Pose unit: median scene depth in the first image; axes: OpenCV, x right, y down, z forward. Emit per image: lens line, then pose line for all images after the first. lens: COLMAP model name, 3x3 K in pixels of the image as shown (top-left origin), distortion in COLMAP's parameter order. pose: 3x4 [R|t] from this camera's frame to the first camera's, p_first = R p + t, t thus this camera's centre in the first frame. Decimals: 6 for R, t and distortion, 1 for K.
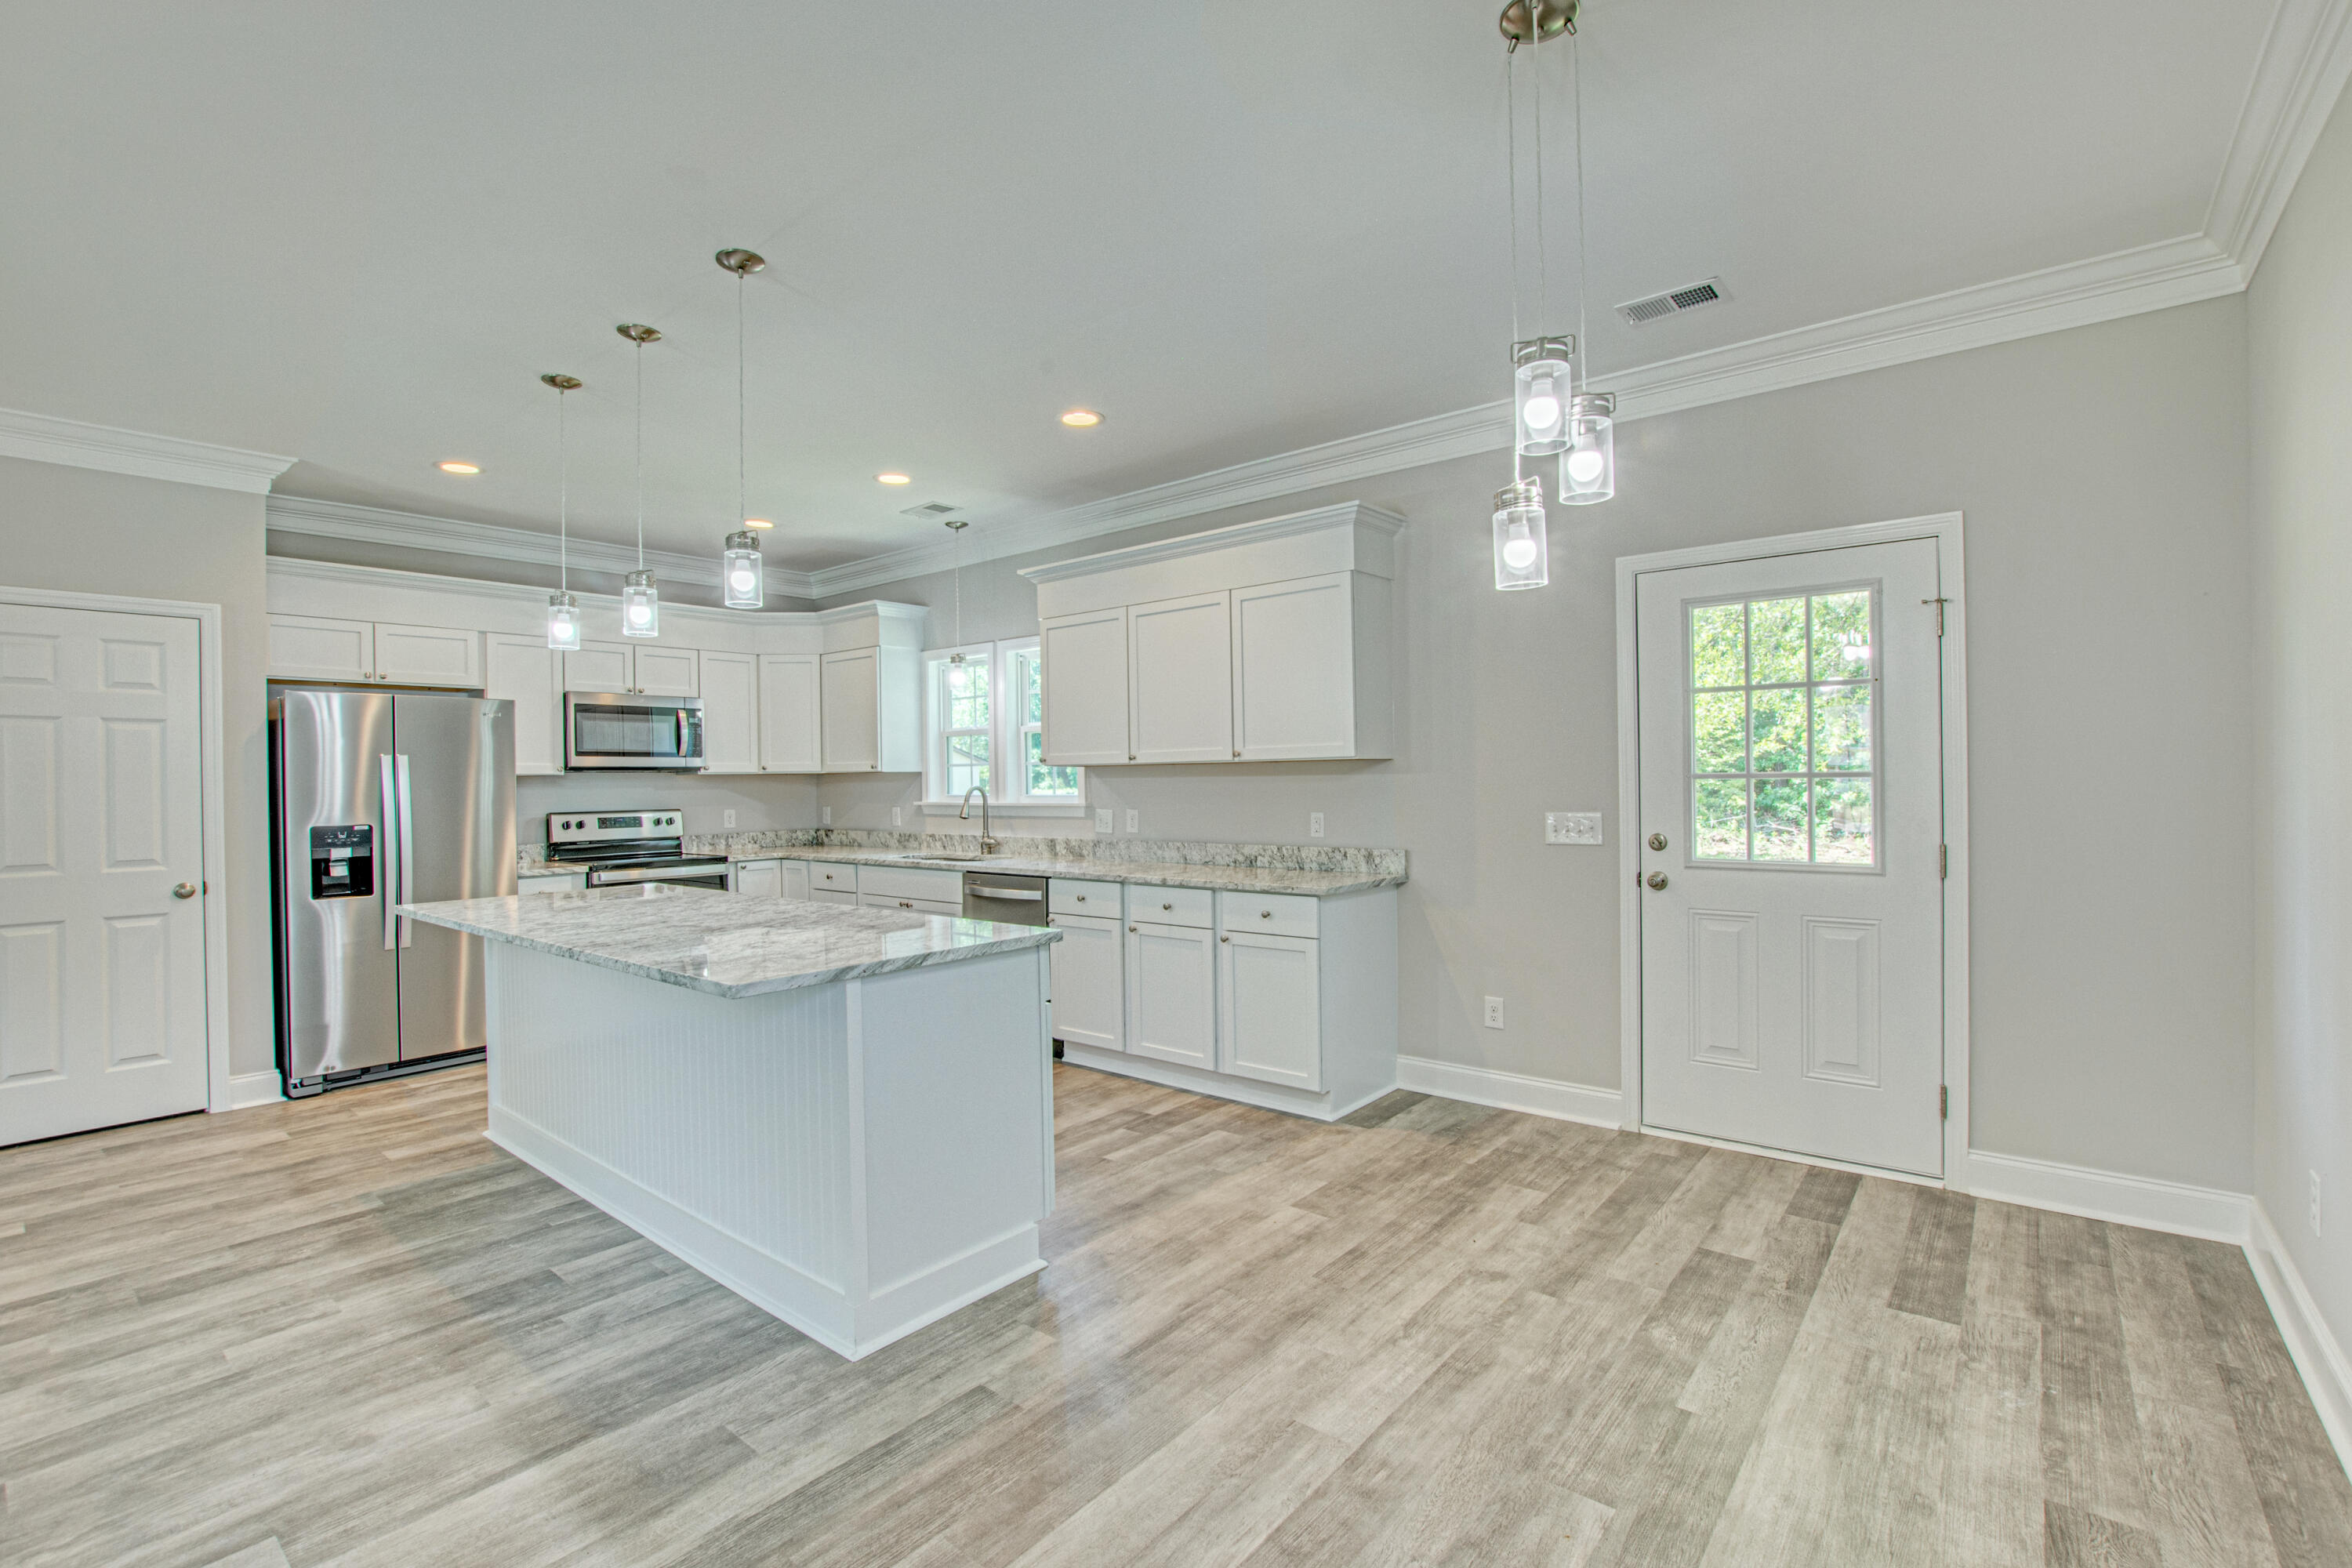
lens RADIAL K [[1050.7, 0, 1192.6], [0, 1050.7, 794.5], [0, 0, 1]] dist [-0.030177, 0.008154]
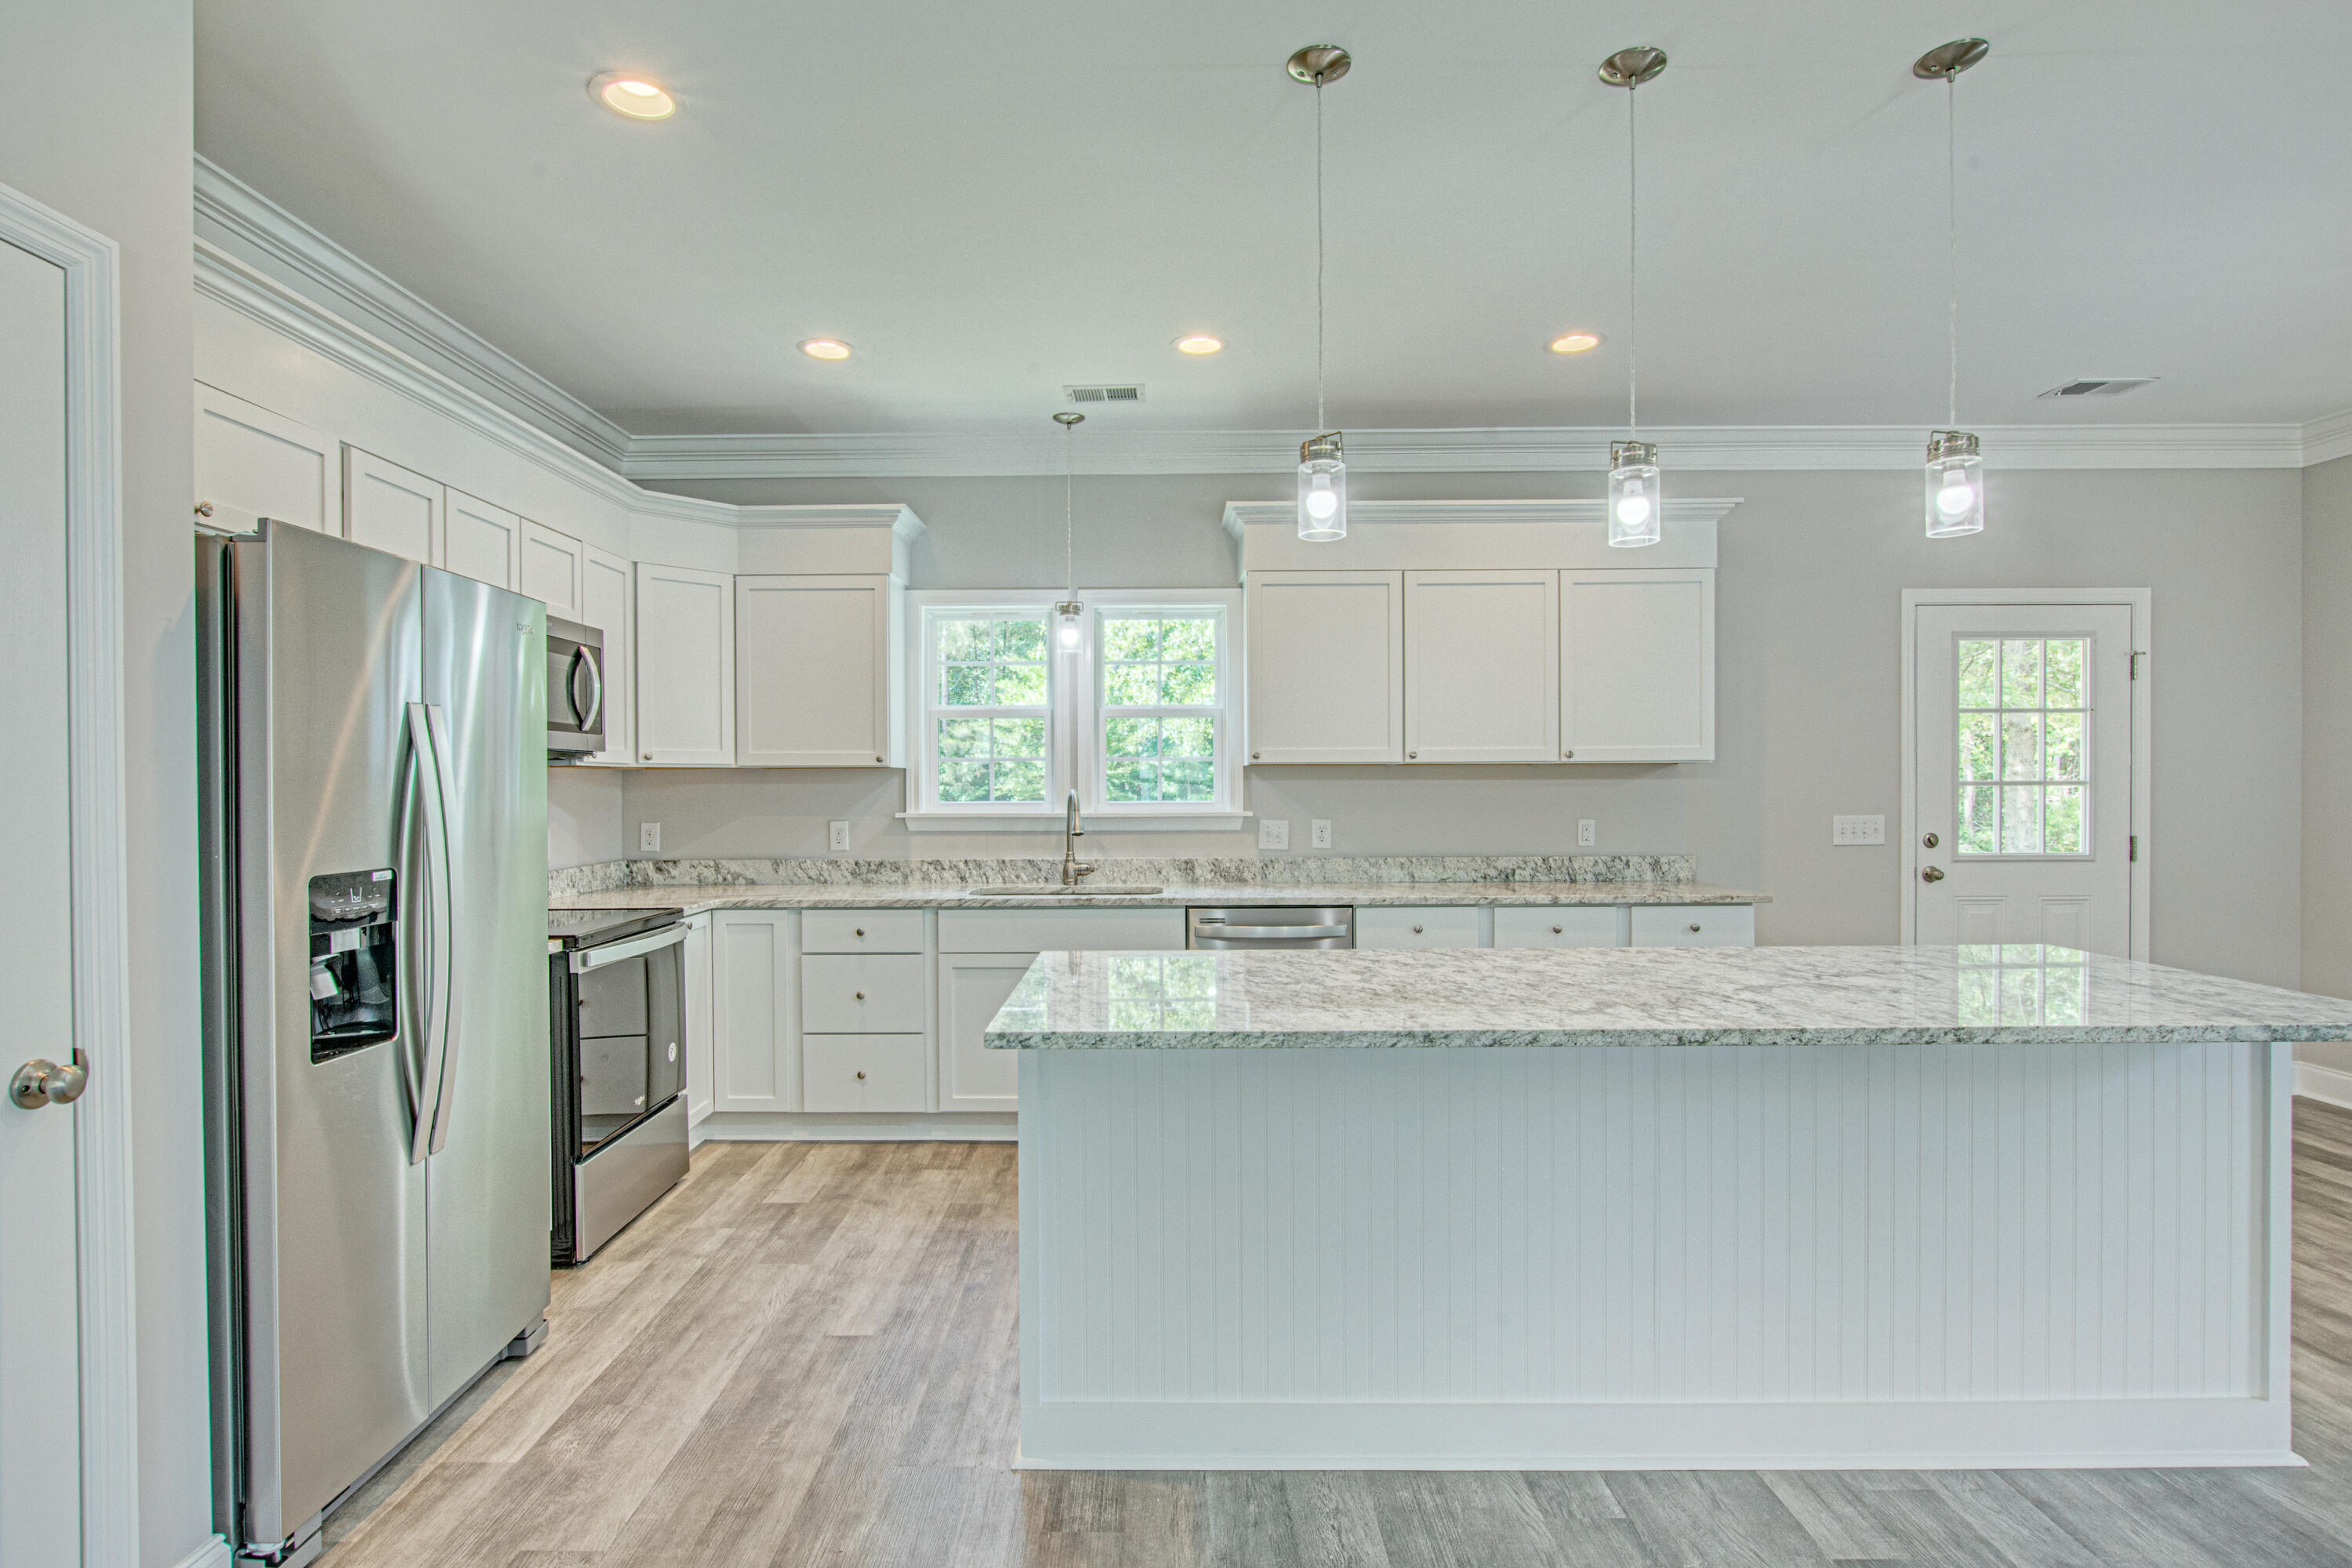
lens RADIAL K [[1173.2, 0, 1154.8], [0, 1173.2, 803.2], [0, 0, 1]] dist [-0.011249, 0.000765]
pose [[0.778527, -0.000417, 0.627611, -0.999968], [0.003350, 0.999988, -0.003491, 0.006006], [-0.627602, 0.004821, 0.778519, 0.519159]]
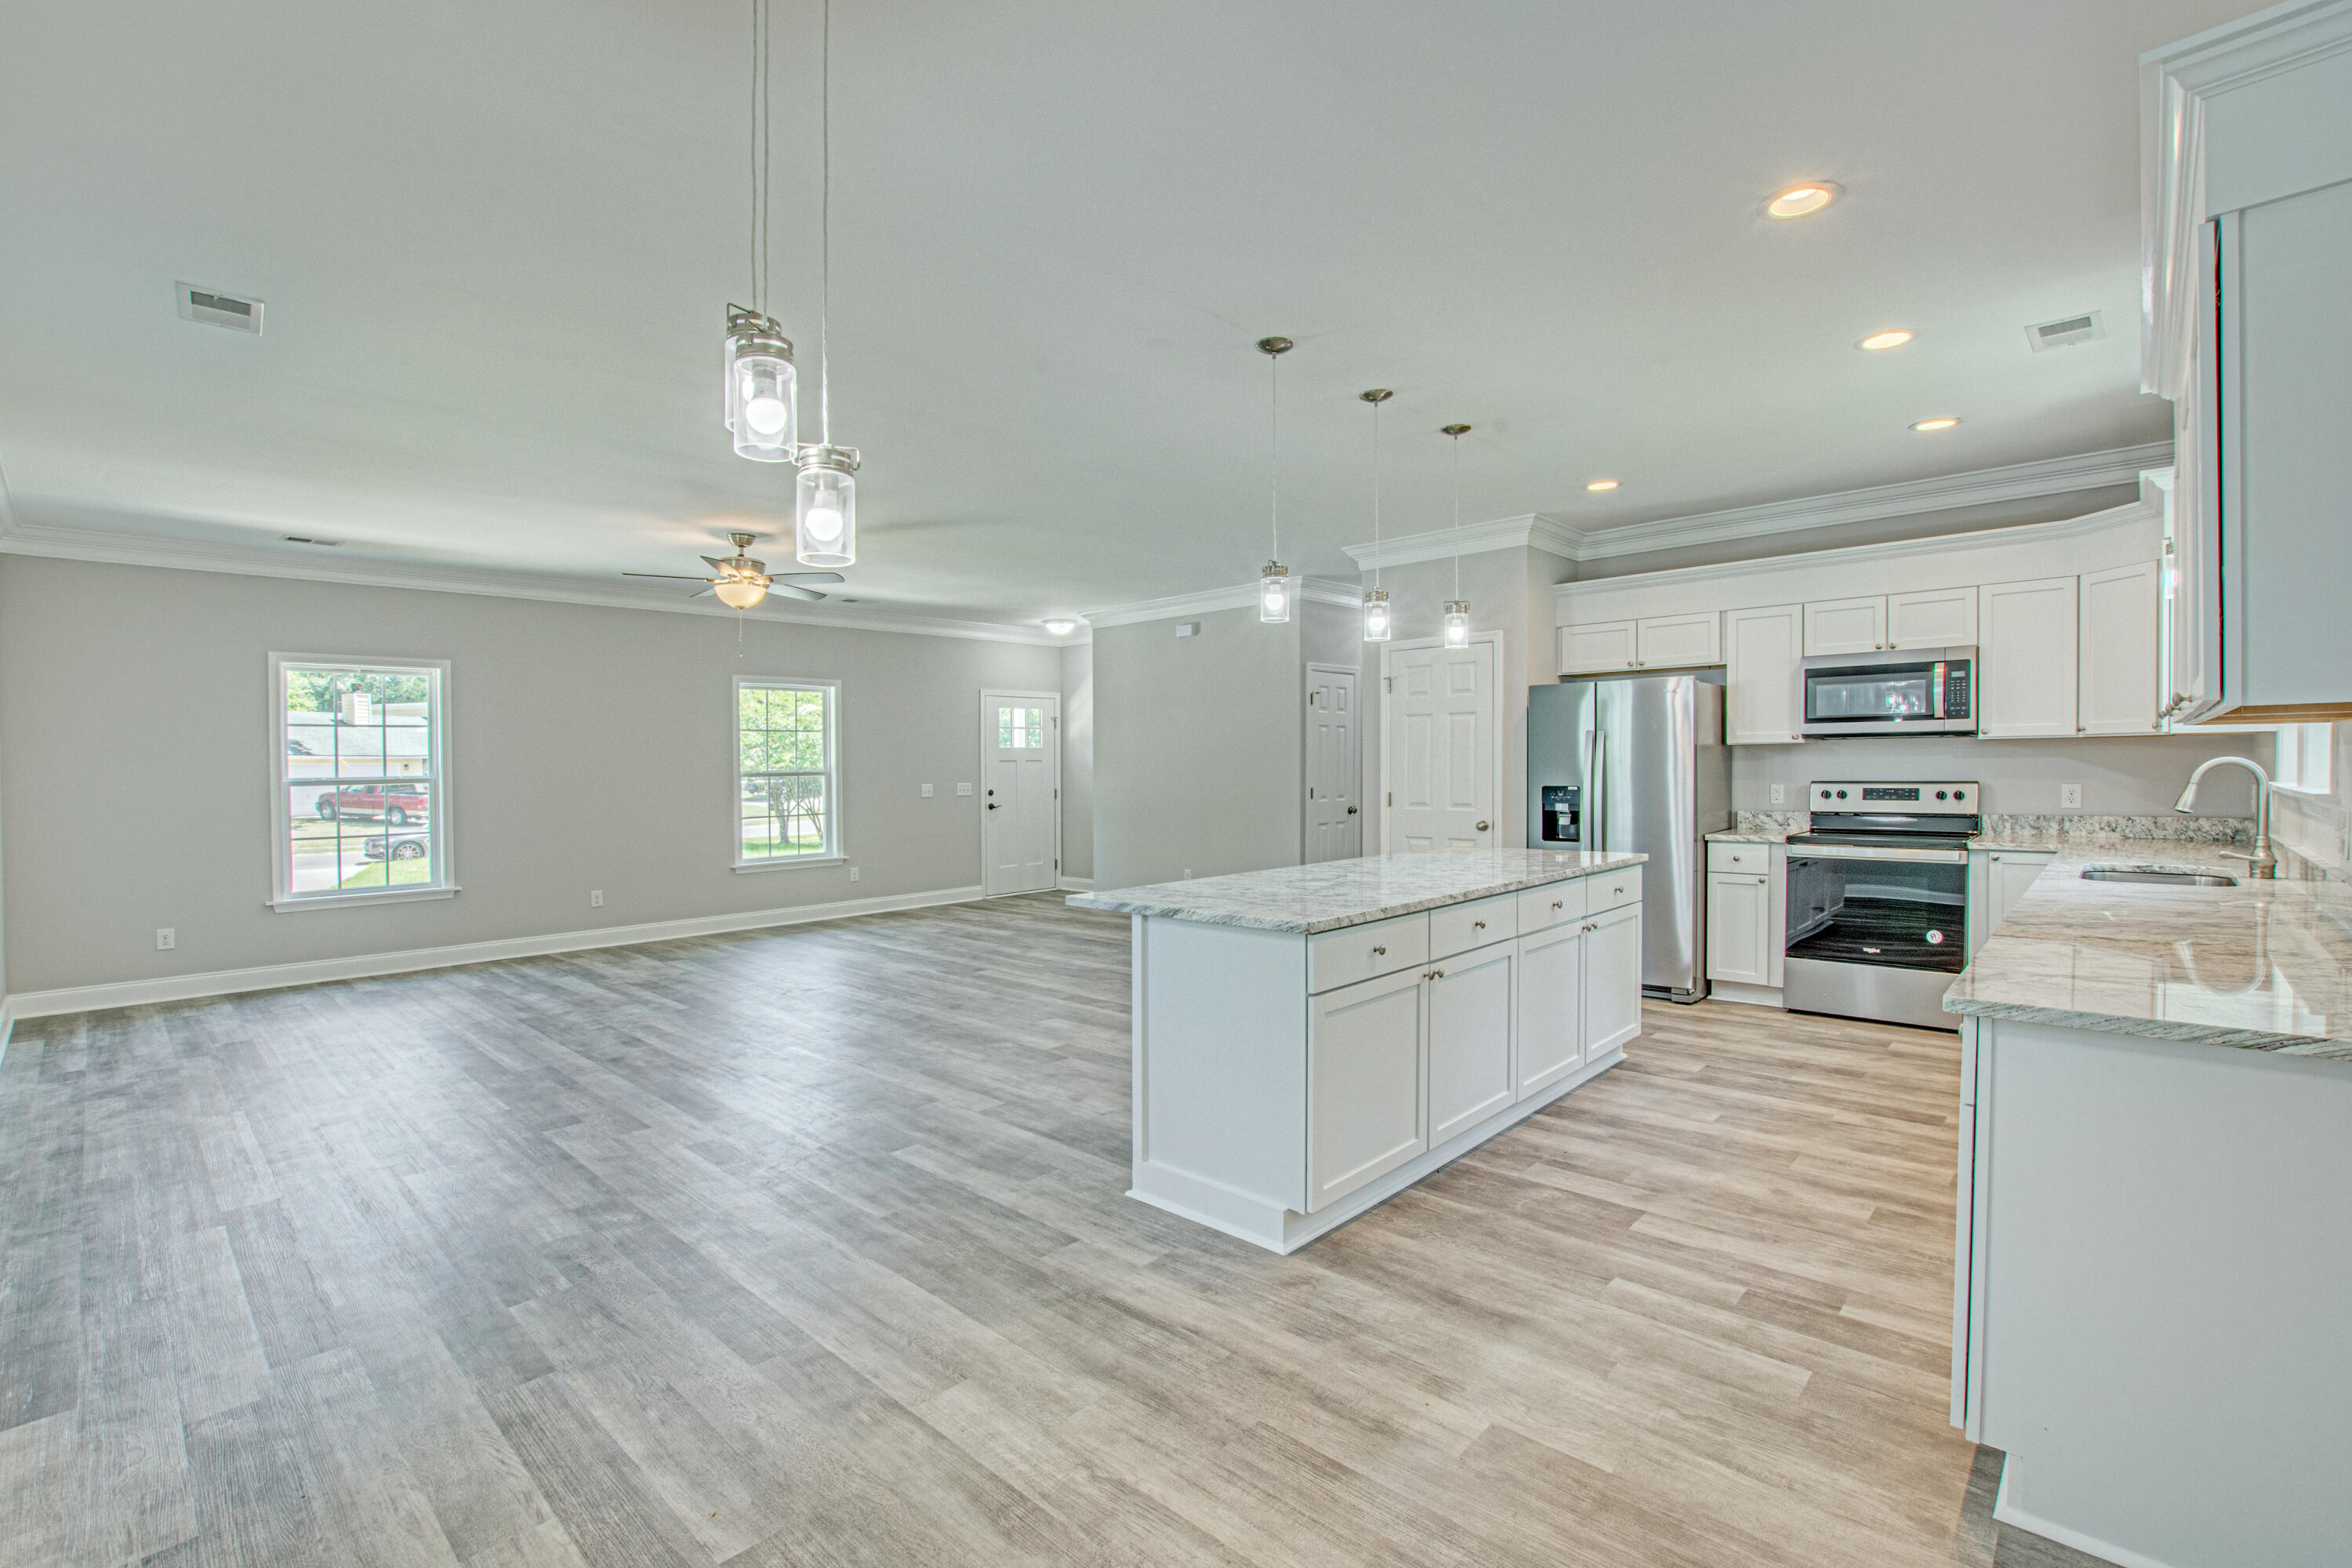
lens RADIAL K [[1051.6, 0, 1156.2], [0, 1051.6, 790.3], [0, 0, 1]] dist [-0.017988, 0.000103]
pose [[-0.083994, 0.038638, -0.995717, 0.609166], [0.001556, 0.999252, 0.038644, -0.018359], [0.996465, 0.001696, -0.083991, 0.700682]]
